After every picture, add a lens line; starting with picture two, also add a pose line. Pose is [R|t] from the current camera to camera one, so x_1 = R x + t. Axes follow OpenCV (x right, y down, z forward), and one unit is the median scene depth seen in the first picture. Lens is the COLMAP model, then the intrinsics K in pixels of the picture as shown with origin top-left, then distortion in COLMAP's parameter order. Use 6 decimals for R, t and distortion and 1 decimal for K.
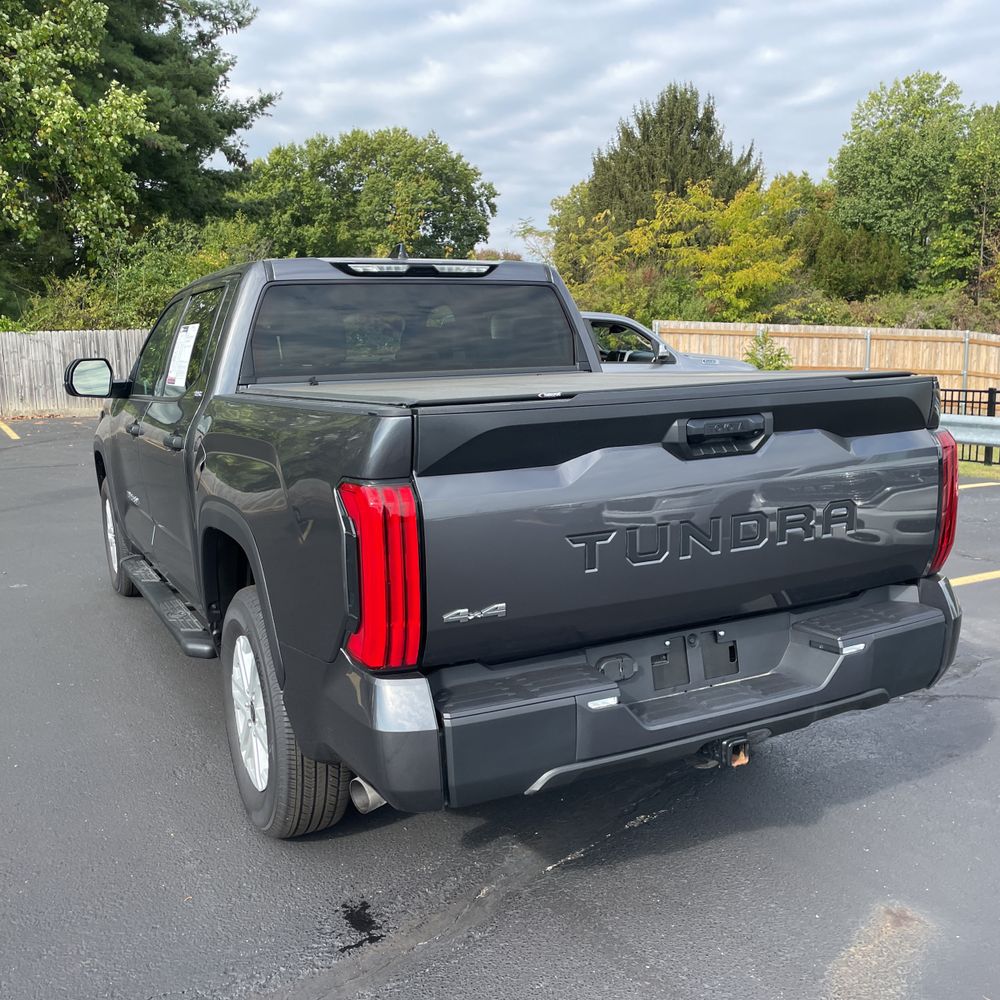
lens RADIAL K [[977.7, 0, 499.8], [0, 977.7, 517.3], [0, 0, 1]] dist [0.069199, -0.092920]
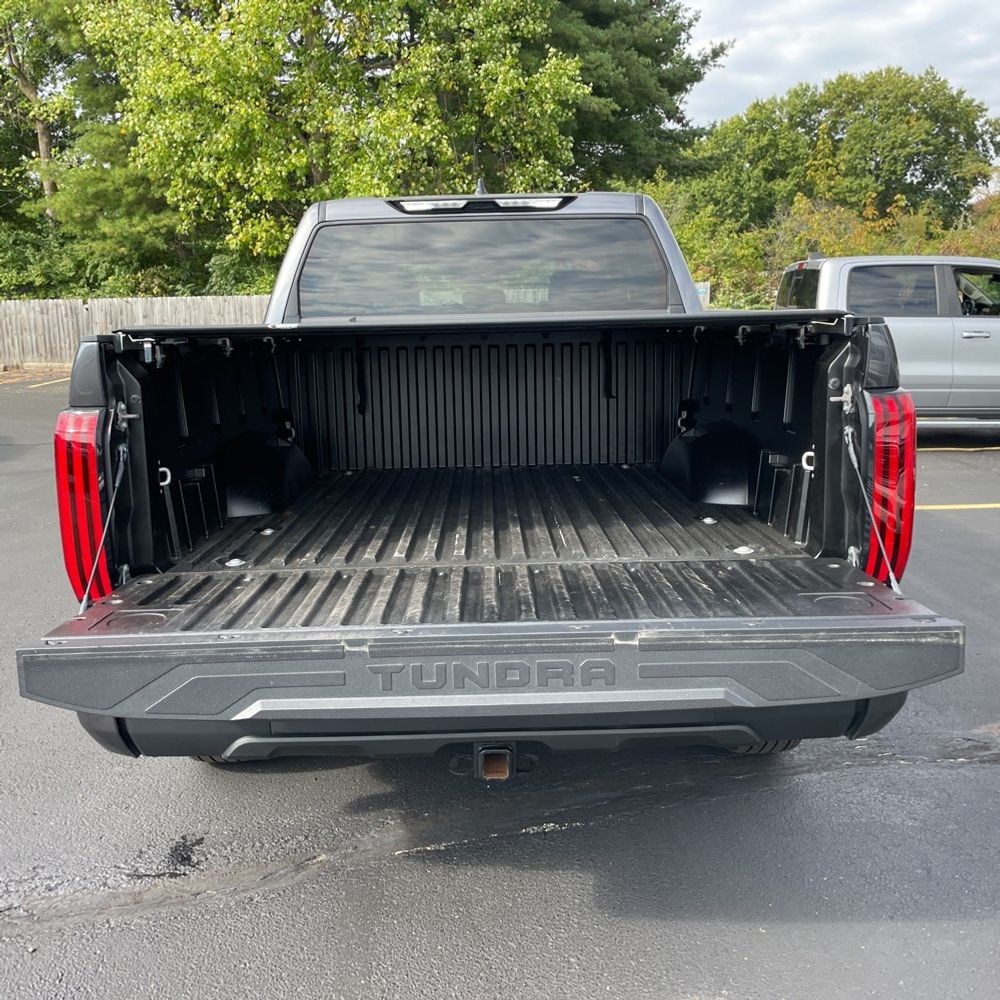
lens RADIAL K [[977.5, 0, 500.8], [0, 977.5, 497.6], [0, 0, 1]] dist [0.062160, -0.078805]
pose [[0.897353, 0.088530, -0.432343, 0.055758], [-0.079024, 0.996072, 0.039943, -0.001808], [0.434181, -0.001677, 0.900824, 0.024212]]
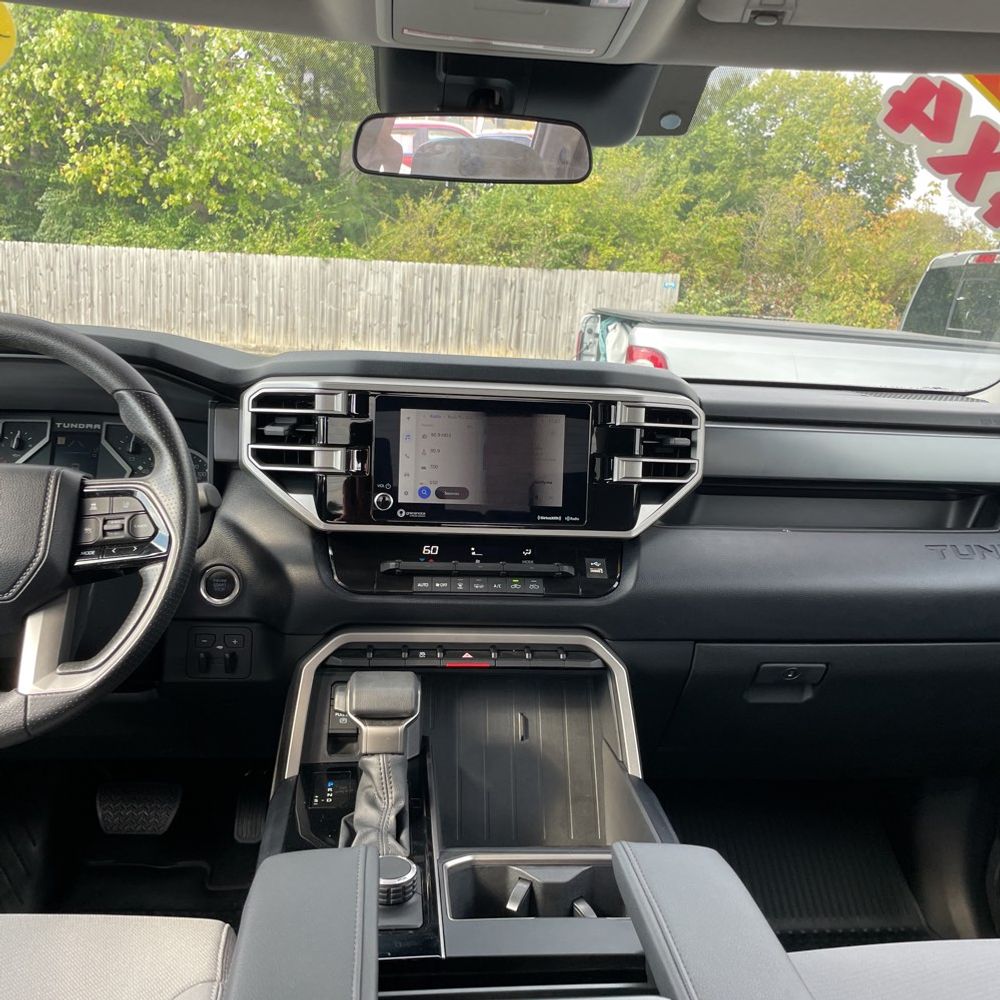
lens RADIAL K [[1007.1, 0, 482.6], [0, 1007.1, 499.9], [0, 0, 1]] dist [0.152082, -0.299796]
pose [[0.923987, 0.145600, -0.353623, -0.036949], [-0.138774, 0.989313, 0.044734, -0.031077], [0.356357, 0.007740, 0.934318, 0.193018]]
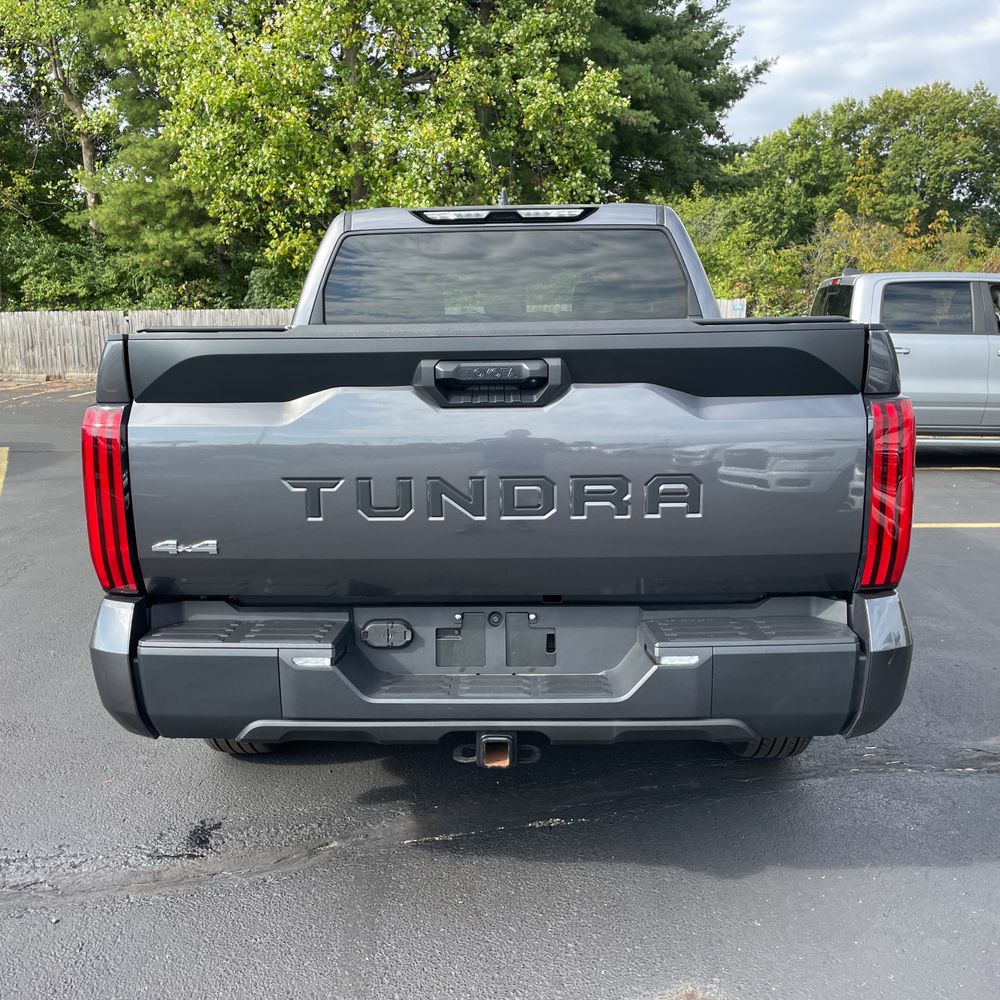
lens RADIAL K [[977.7, 0, 499.8], [0, 977.7, 517.3], [0, 0, 1]] dist [0.069199, -0.092920]
pose [[0.880191, 0.104733, -0.462921, 0.059196], [-0.093818, 0.994497, 0.046616, -0.000603], [0.465256, 0.002399, 0.885173, 0.022723]]
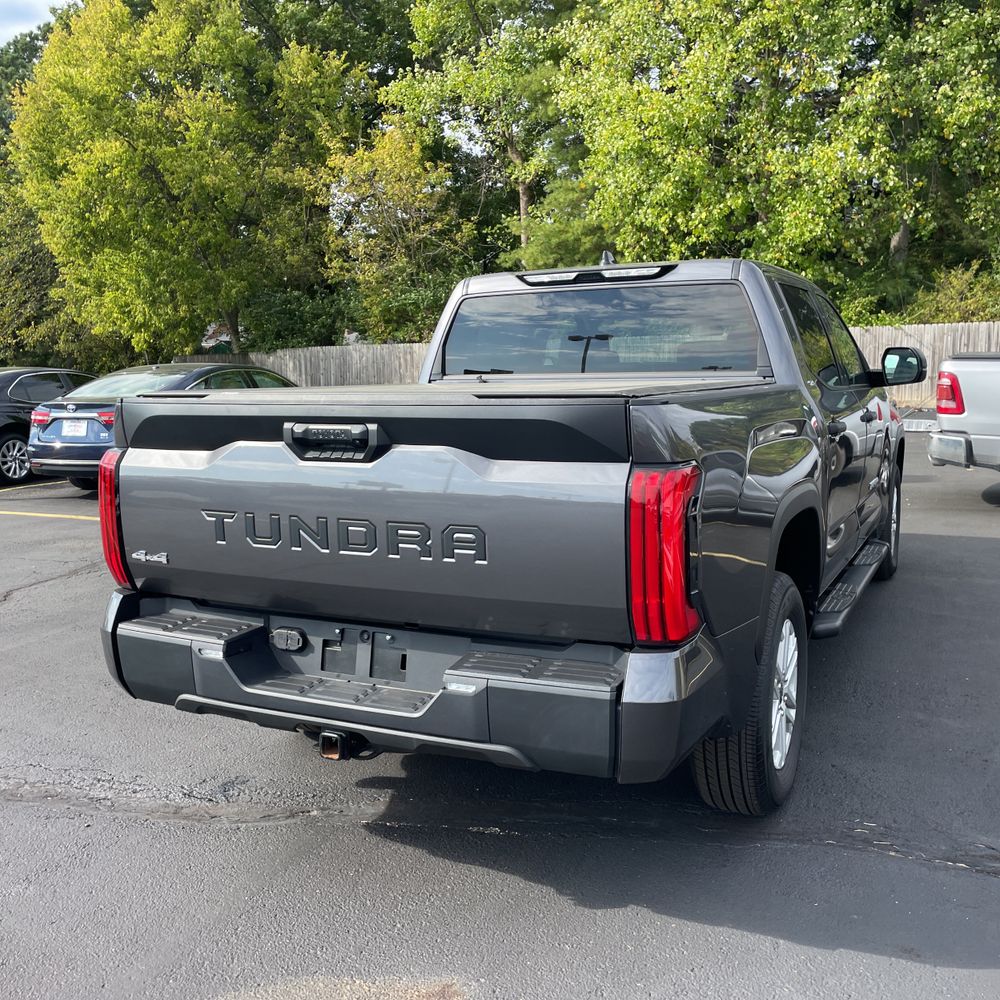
lens RADIAL K [[989.2, 0, 519.1], [0, 989.2, 498.2], [0, 0, 1]] dist [0.055930, -0.077684]
pose [[0.611488, 0.125883, -0.781176, 0.109880], [-0.134573, 0.989426, 0.054100, -0.009922], [0.779726, 0.072044, 0.621963, 0.045763]]
